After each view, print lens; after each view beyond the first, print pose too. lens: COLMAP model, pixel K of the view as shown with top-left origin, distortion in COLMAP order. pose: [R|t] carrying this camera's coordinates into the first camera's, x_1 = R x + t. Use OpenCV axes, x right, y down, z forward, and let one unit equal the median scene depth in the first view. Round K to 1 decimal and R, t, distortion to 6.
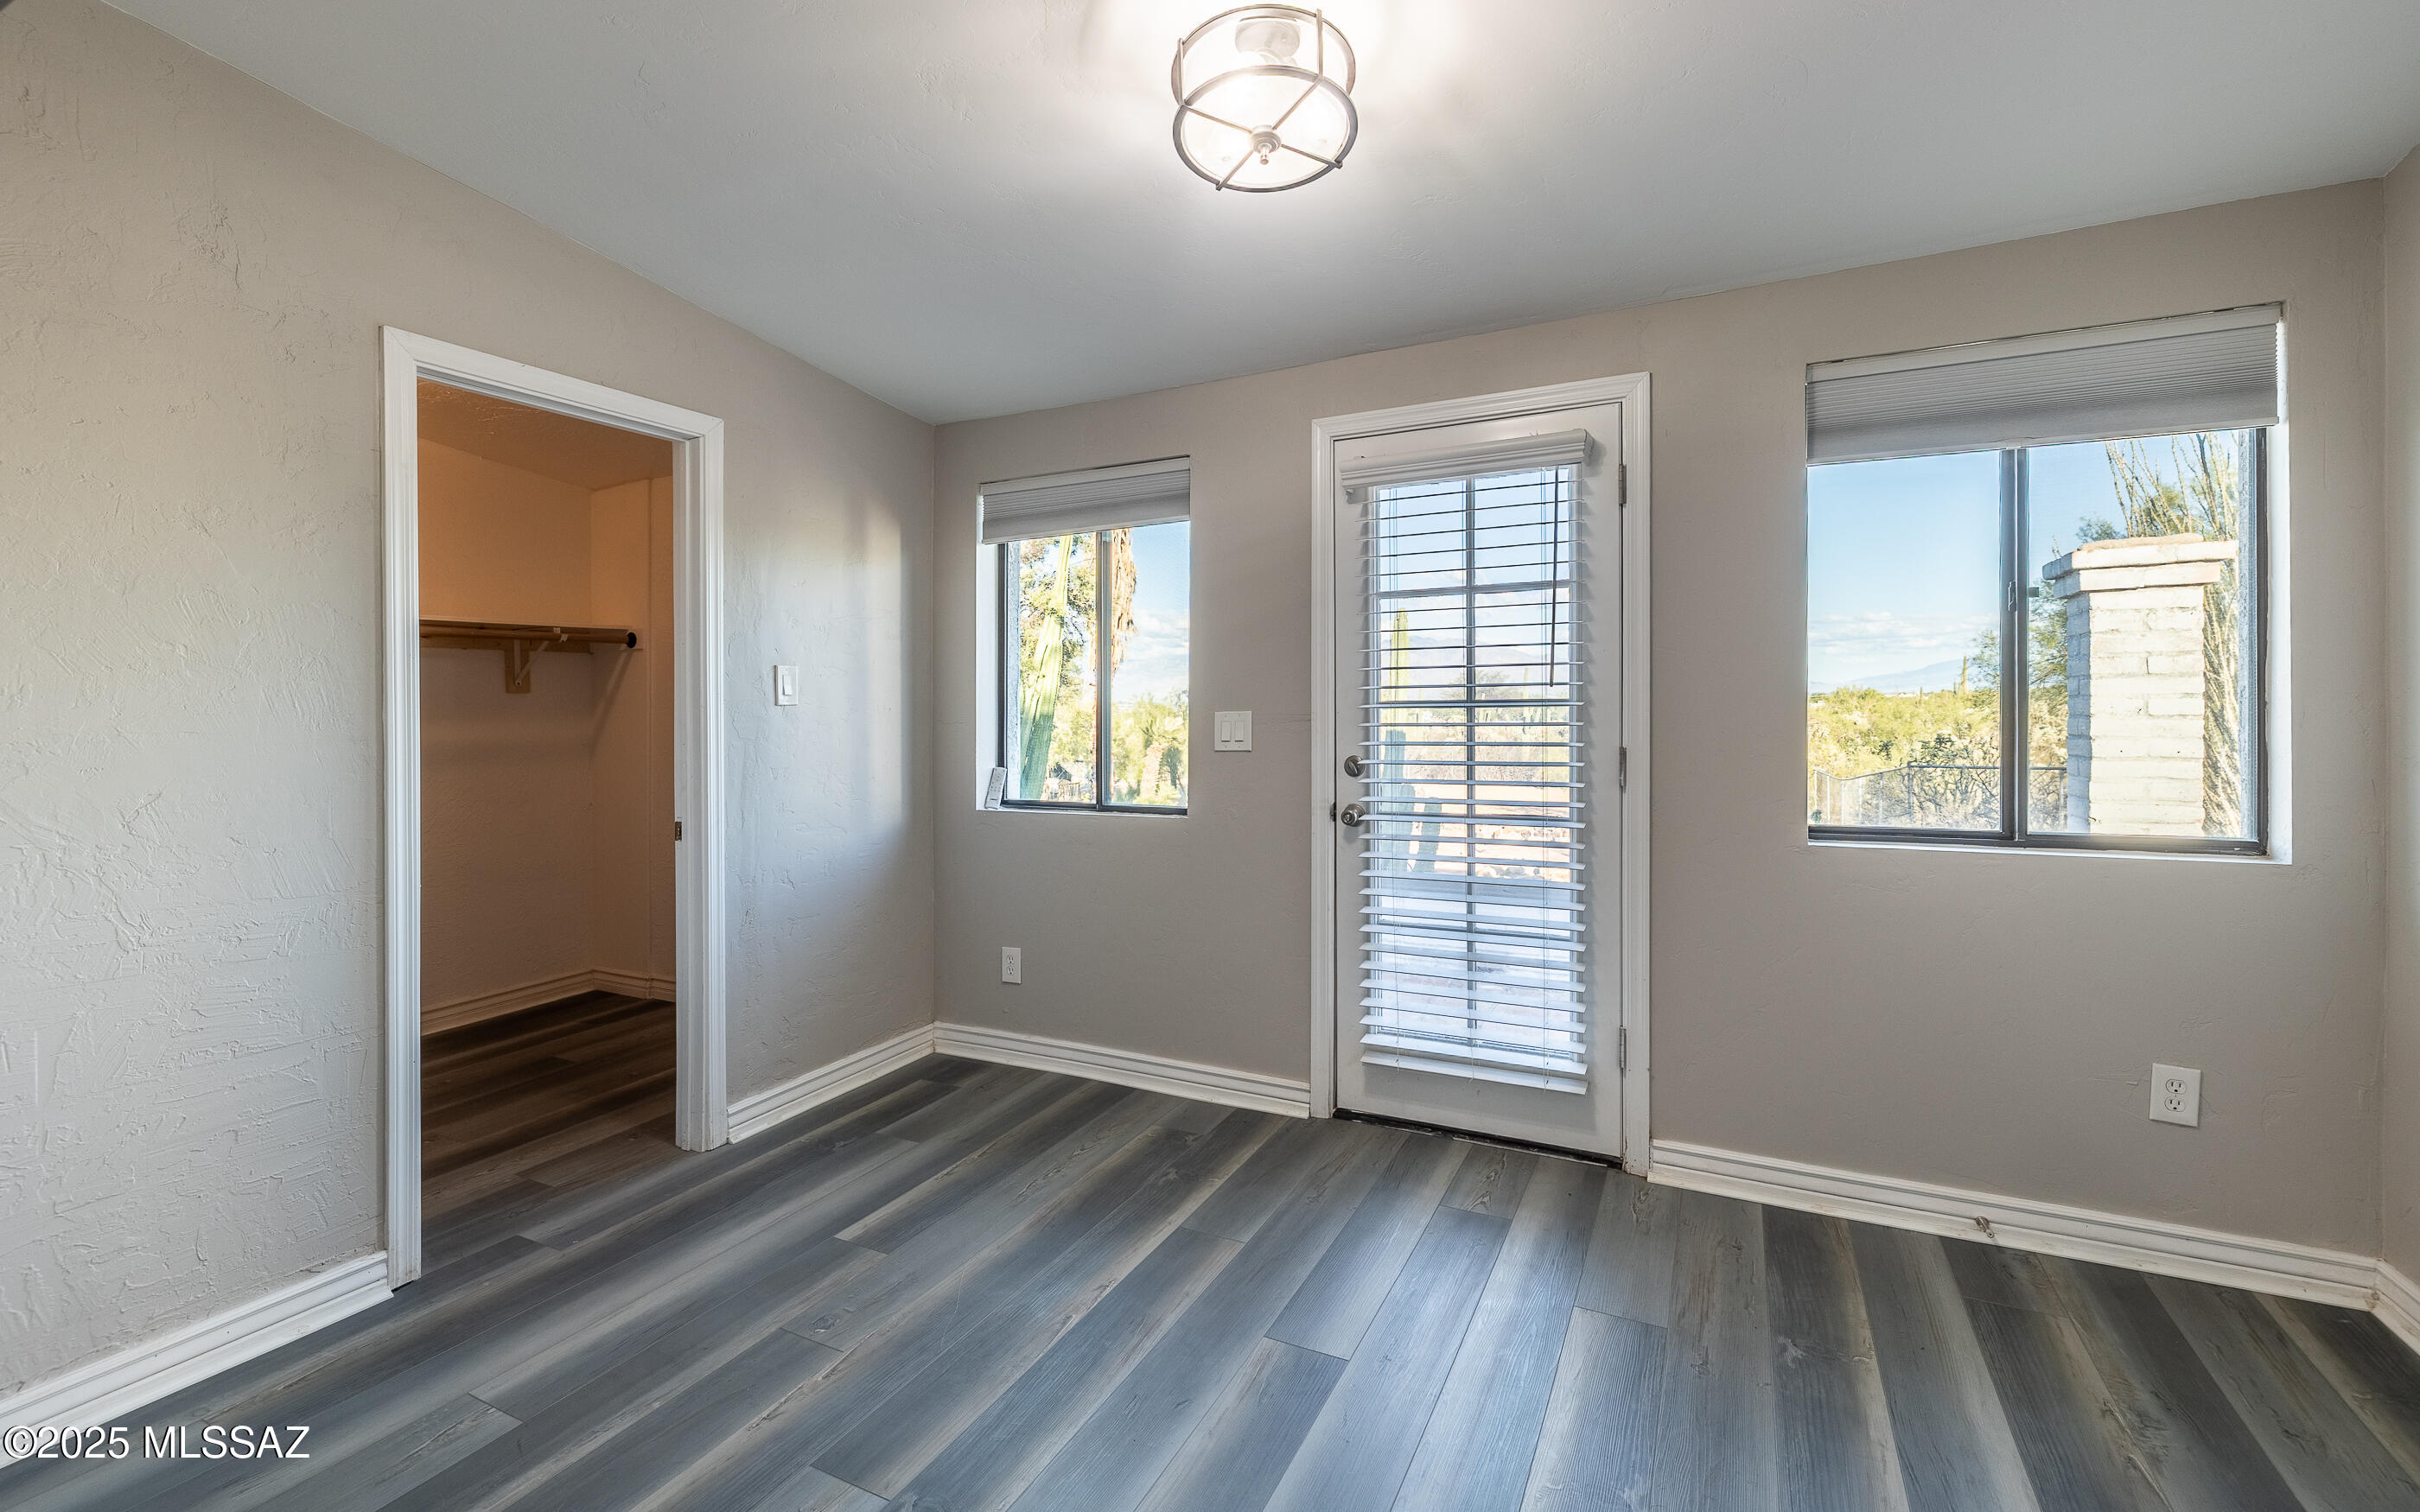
lens RADIAL K [[1031.1, 0, 1209.3], [0, 1031.1, 709.6], [0, 0, 1]] dist [0.000762, 0.000058]
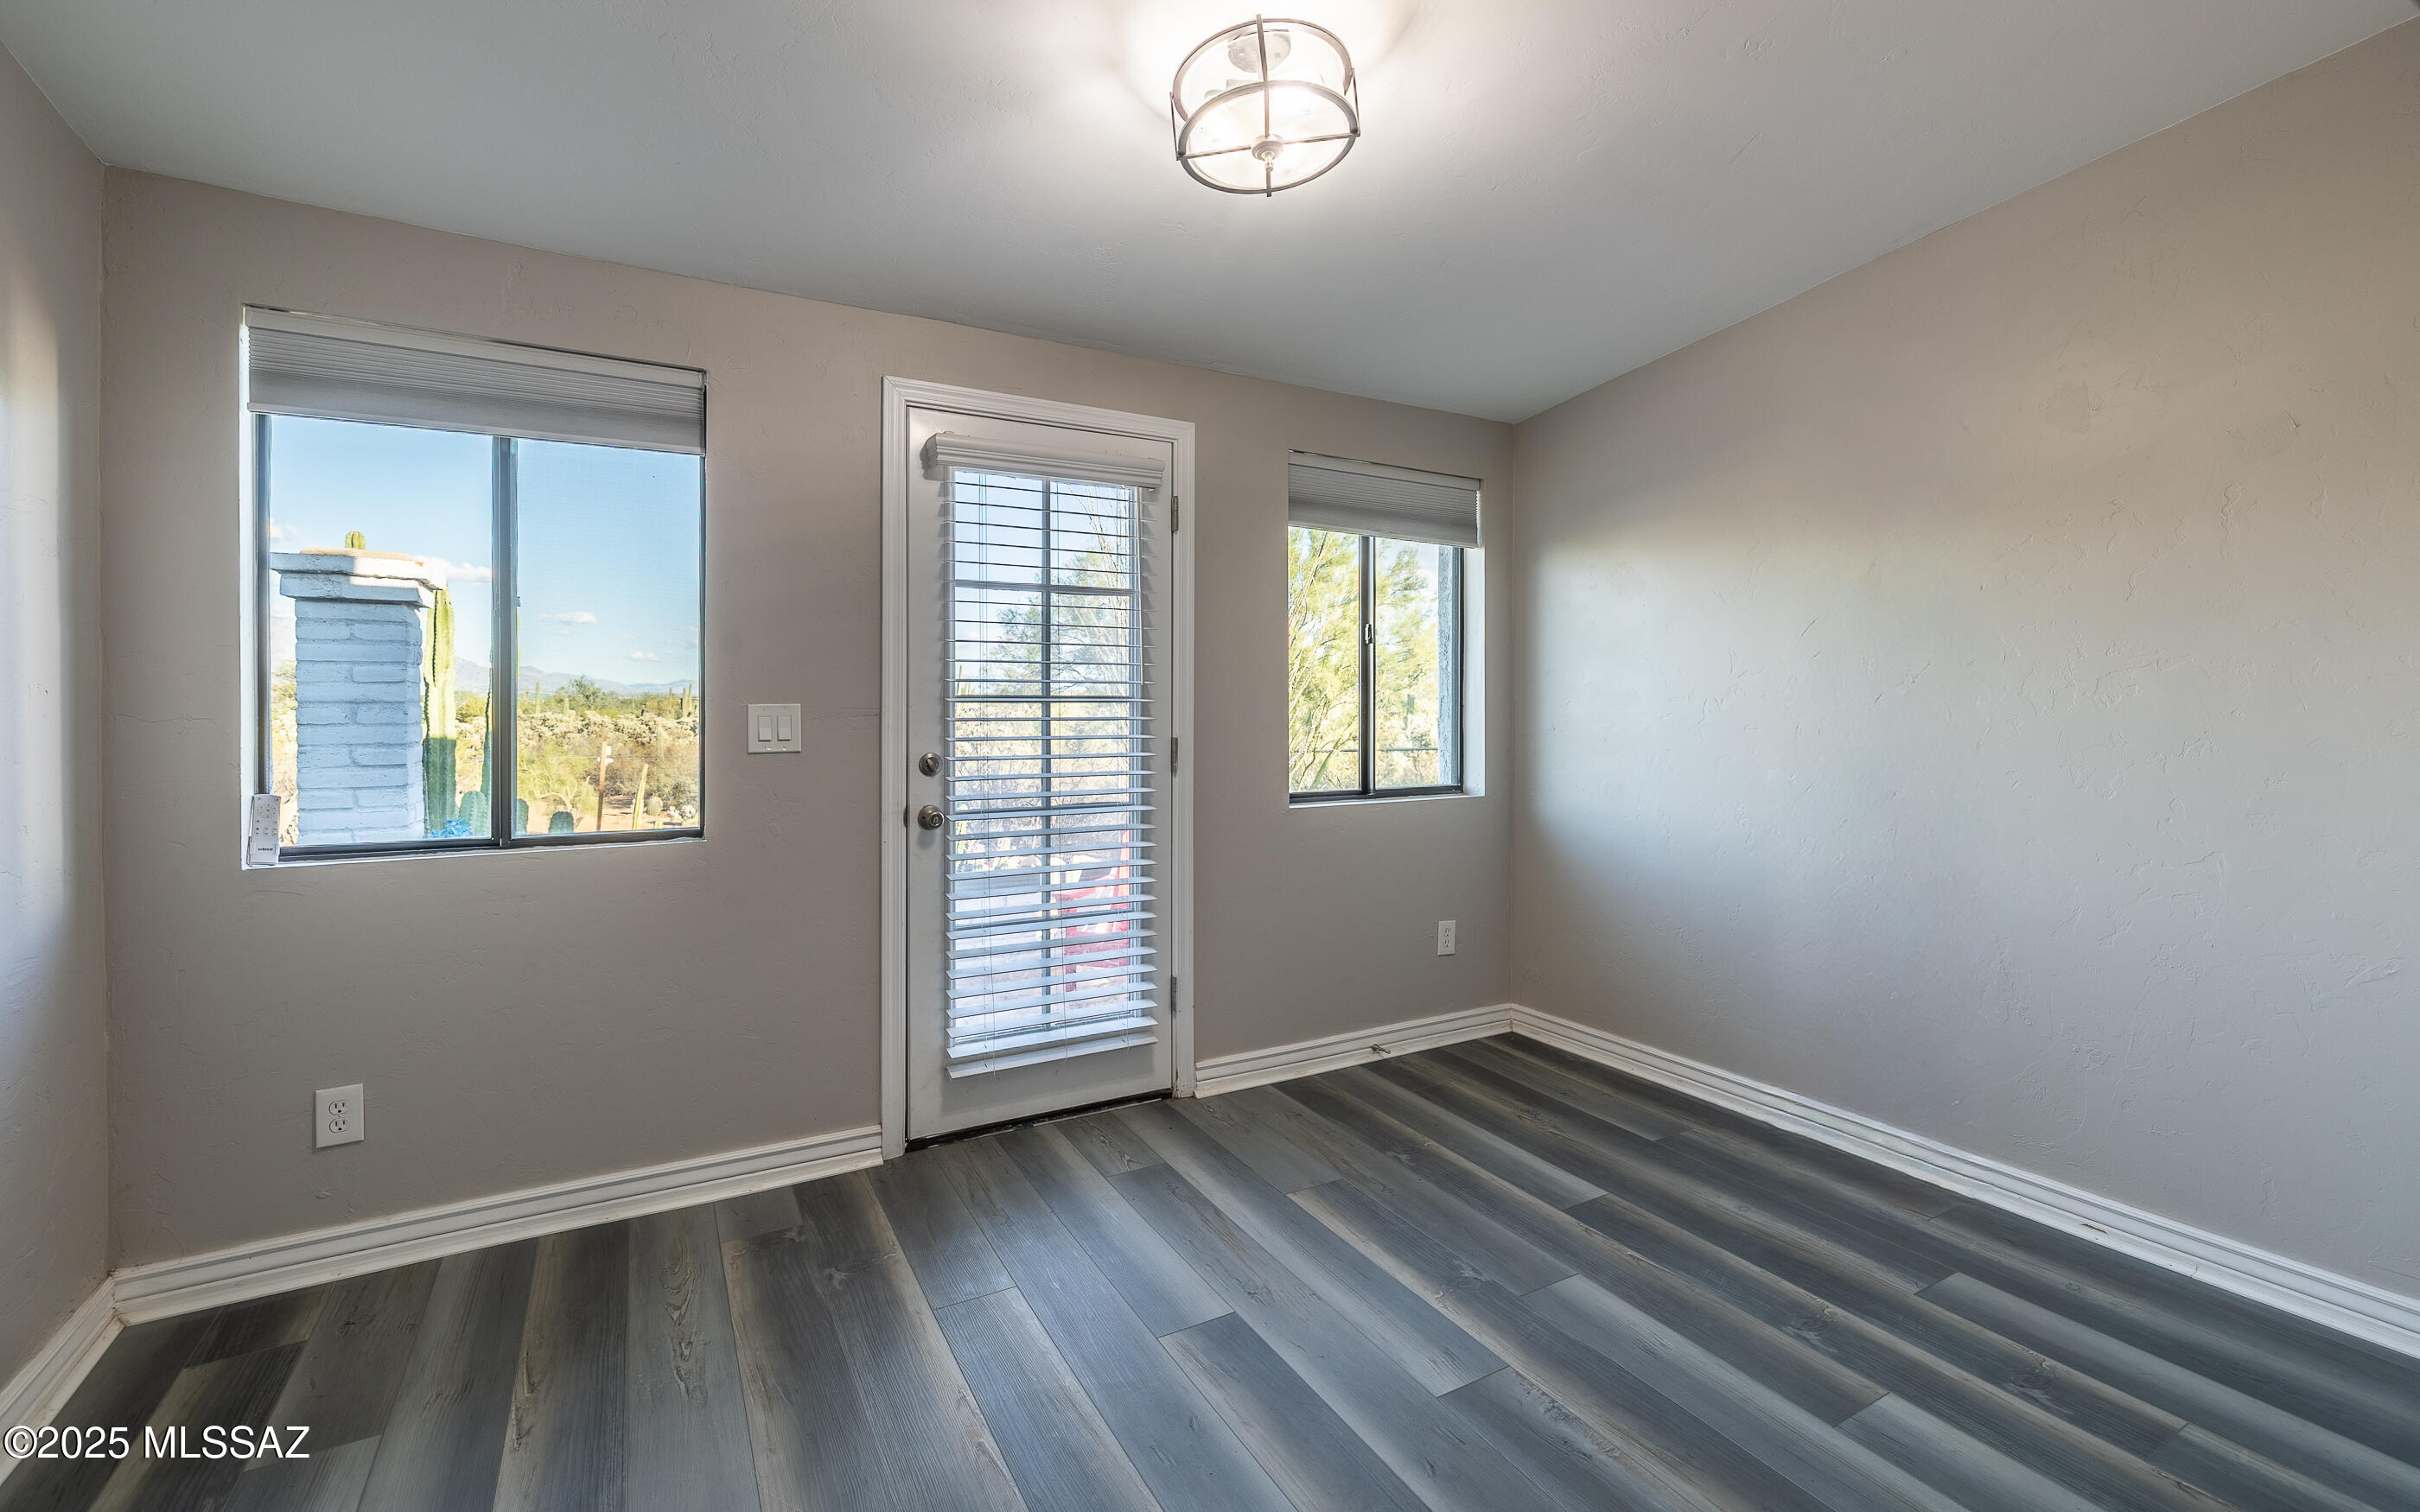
lens RADIAL K [[1034.3, 0, 1211.2], [0, 1034.3, 722.4], [0, 0, 1]] dist [0.001804, 0.000348]
pose [[0.555638, -0.001310, 0.831423, -0.520306], [-0.005202, 0.999974, 0.005052, 0.011832], [-0.831408, -0.007133, 0.555616, 0.292651]]
